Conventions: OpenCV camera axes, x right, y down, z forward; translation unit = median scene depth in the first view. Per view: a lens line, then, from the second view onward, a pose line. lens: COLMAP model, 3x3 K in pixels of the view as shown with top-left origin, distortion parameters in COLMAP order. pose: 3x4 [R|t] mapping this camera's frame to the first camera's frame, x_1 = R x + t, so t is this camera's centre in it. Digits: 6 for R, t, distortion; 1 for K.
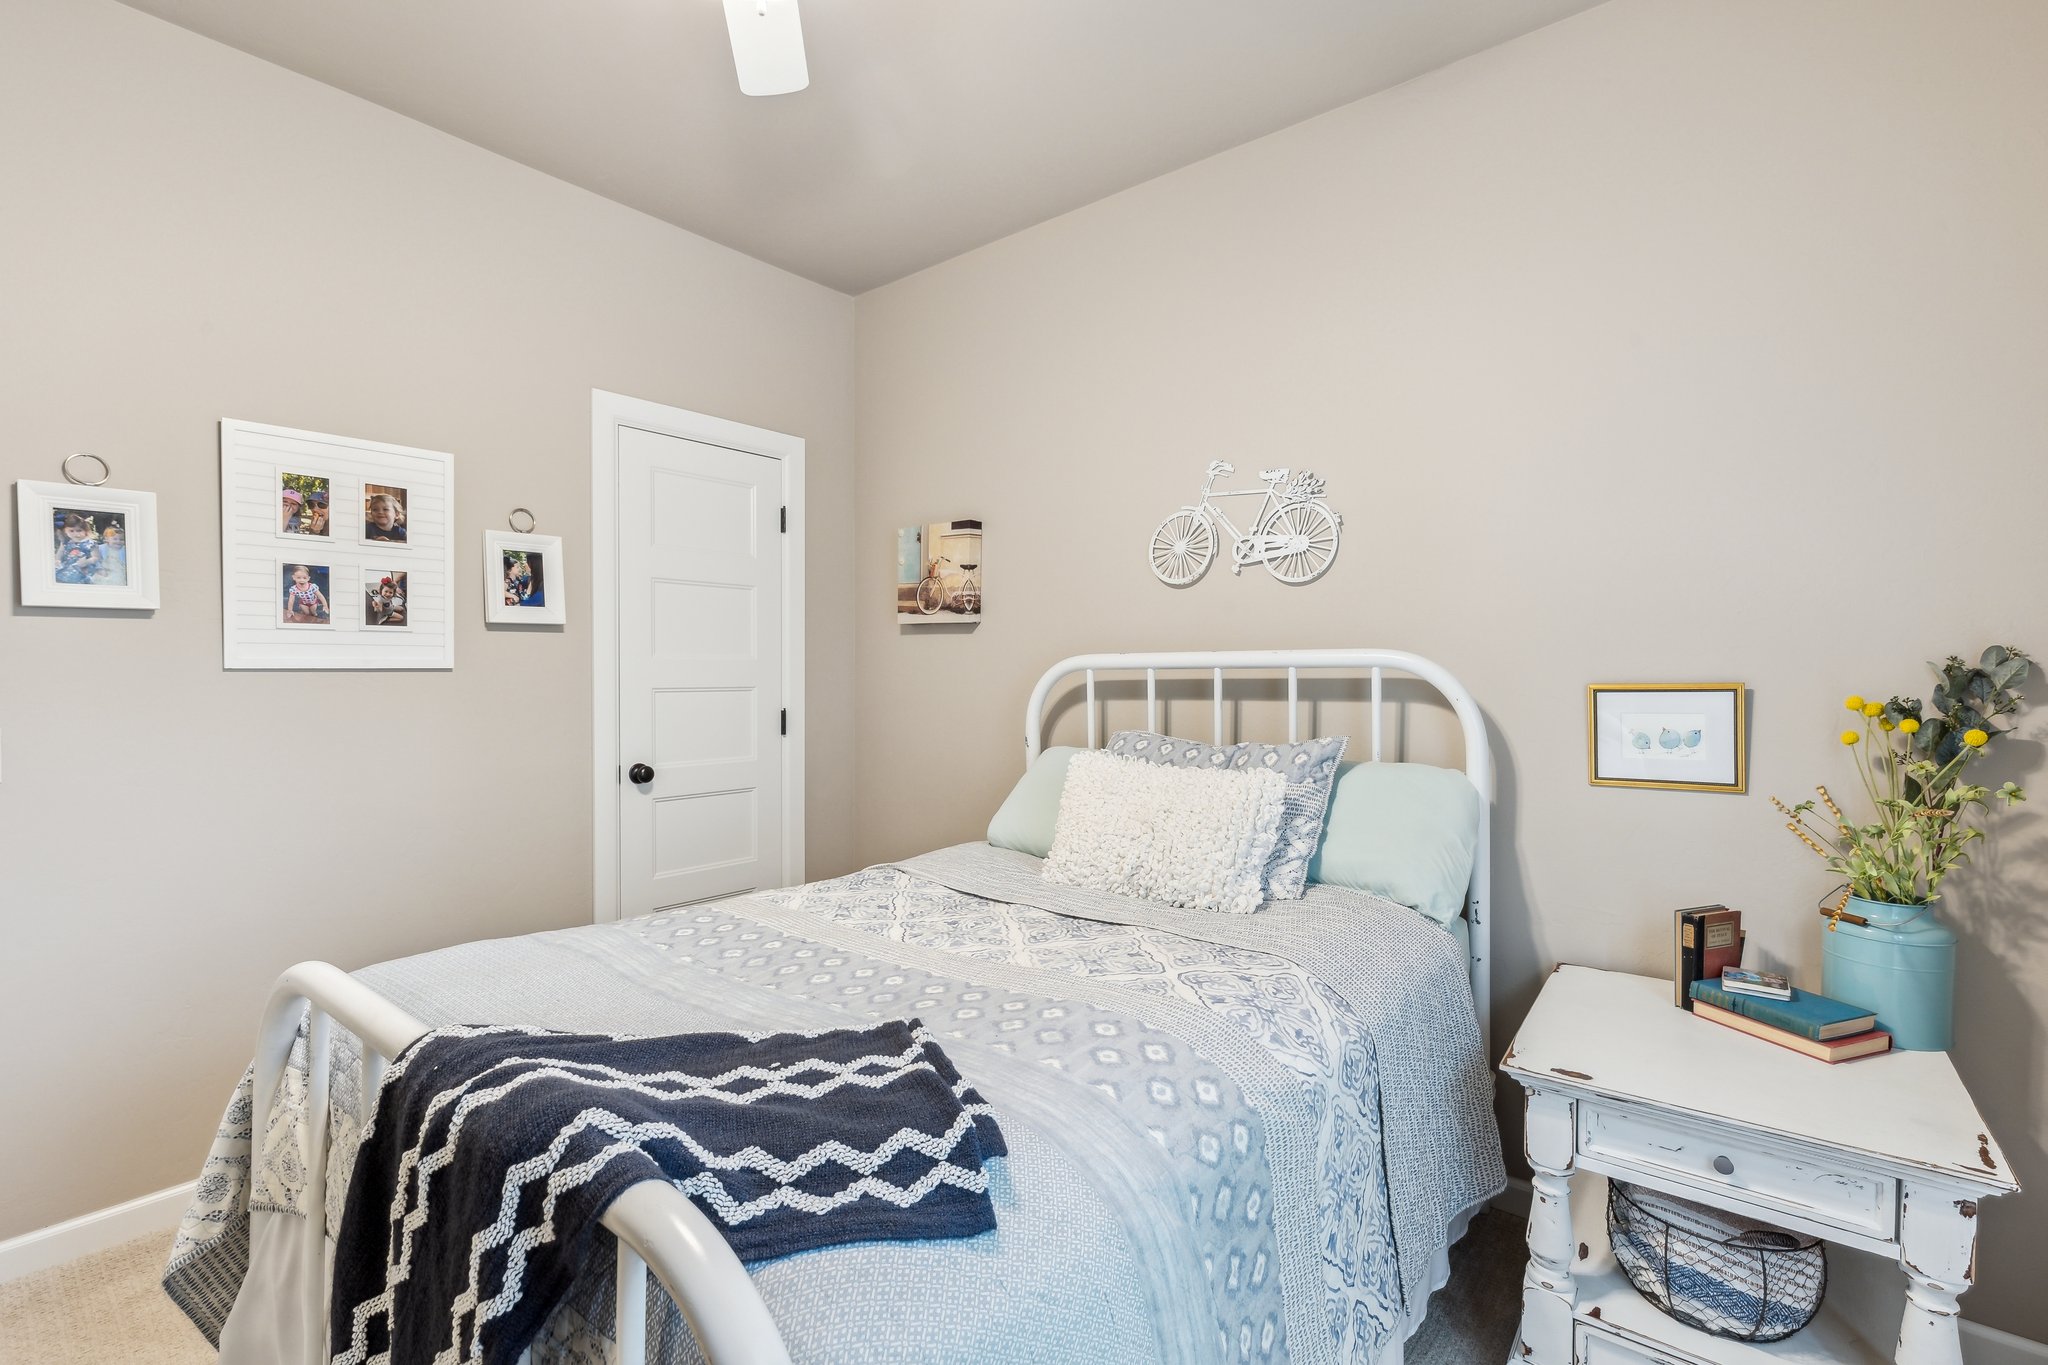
lens RADIAL K [[924.5, 0, 1023.1], [0, 924.5, 680.5], [0, 0, 1]] dist [-0.000258, 0.001359]
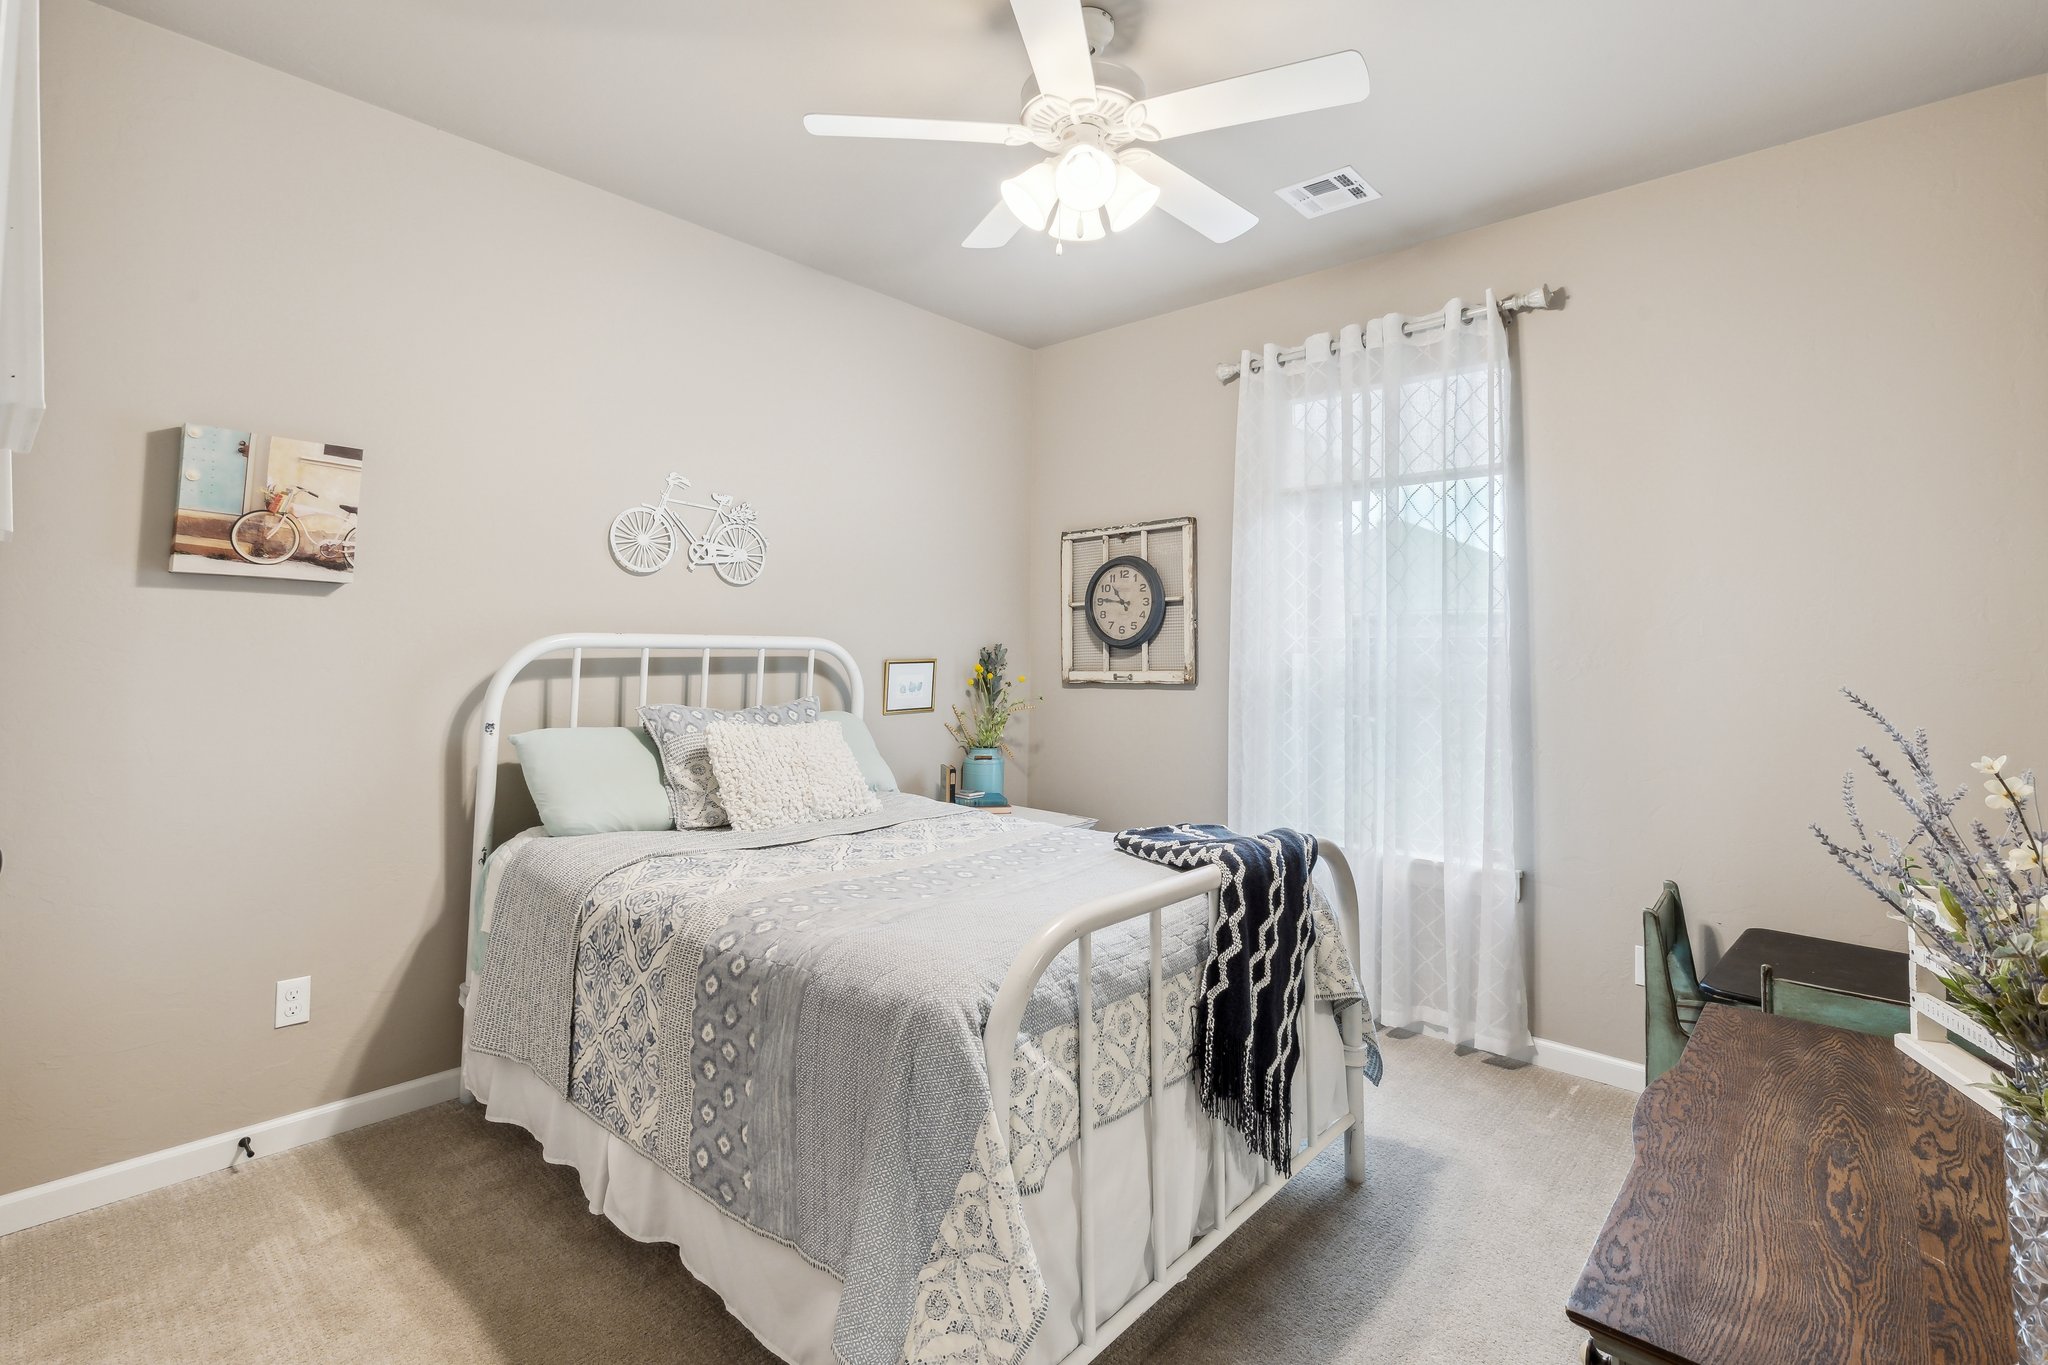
lens RADIAL K [[924.5, 0, 1022.6], [0, 924.5, 675.8], [0, 0, 1]] dist [-0.000258, 0.001359]
pose [[0.061781, -0.017612, 0.997934, -0.780751], [0.004479, 0.999839, 0.017369, 0.002980], [-0.998080, 0.003396, 0.061850, 0.398964]]
